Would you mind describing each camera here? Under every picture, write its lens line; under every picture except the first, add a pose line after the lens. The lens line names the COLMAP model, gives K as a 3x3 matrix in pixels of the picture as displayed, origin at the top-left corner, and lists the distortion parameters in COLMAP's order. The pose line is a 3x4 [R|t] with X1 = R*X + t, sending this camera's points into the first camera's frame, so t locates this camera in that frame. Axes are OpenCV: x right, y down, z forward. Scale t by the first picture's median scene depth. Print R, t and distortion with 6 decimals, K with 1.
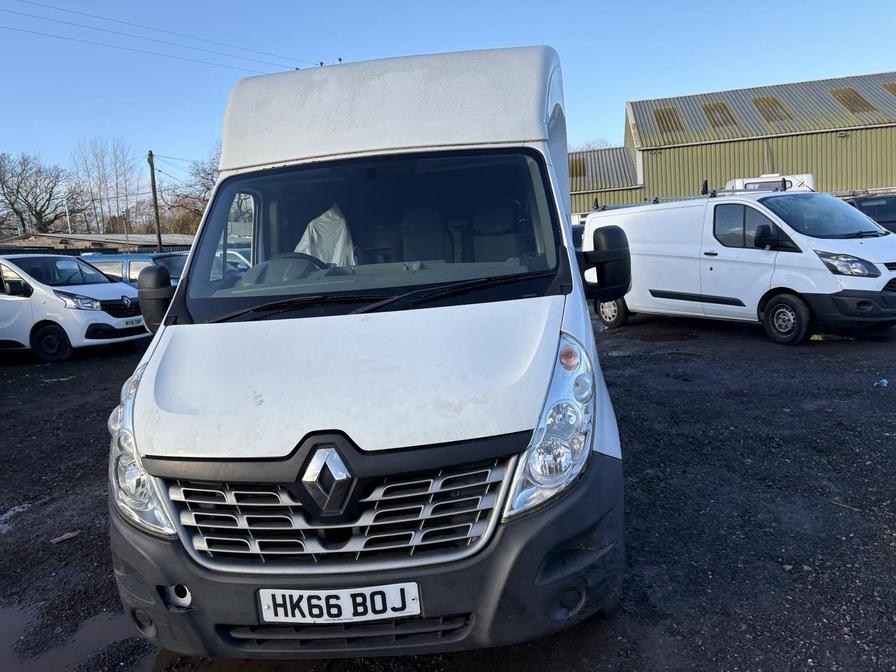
lens RADIAL K [[696.8, 0, 446.4], [0, 696.8, 330.2], [0, 0, 1]] dist [0.037776, -0.036085]
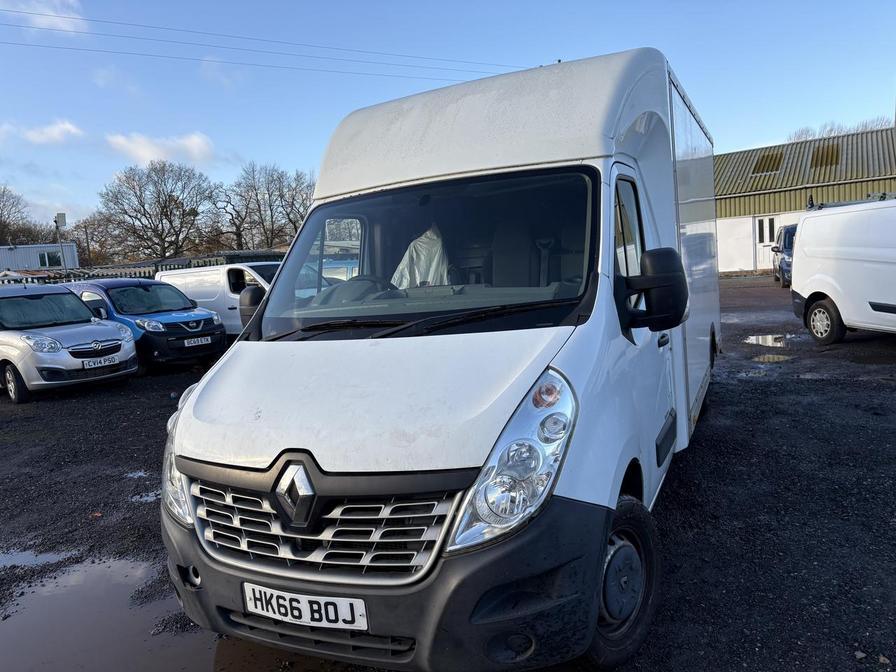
lens RADIAL K [[696.8, 0, 447.2], [0, 696.8, 340.8], [0, 0, 1]] dist [0.037776, -0.036085]
pose [[0.932626, 0.038155, -0.358821, 0.419545], [-0.030998, 0.999190, 0.025679, -0.059652], [0.359510, -0.012826, 0.933053, 0.059323]]
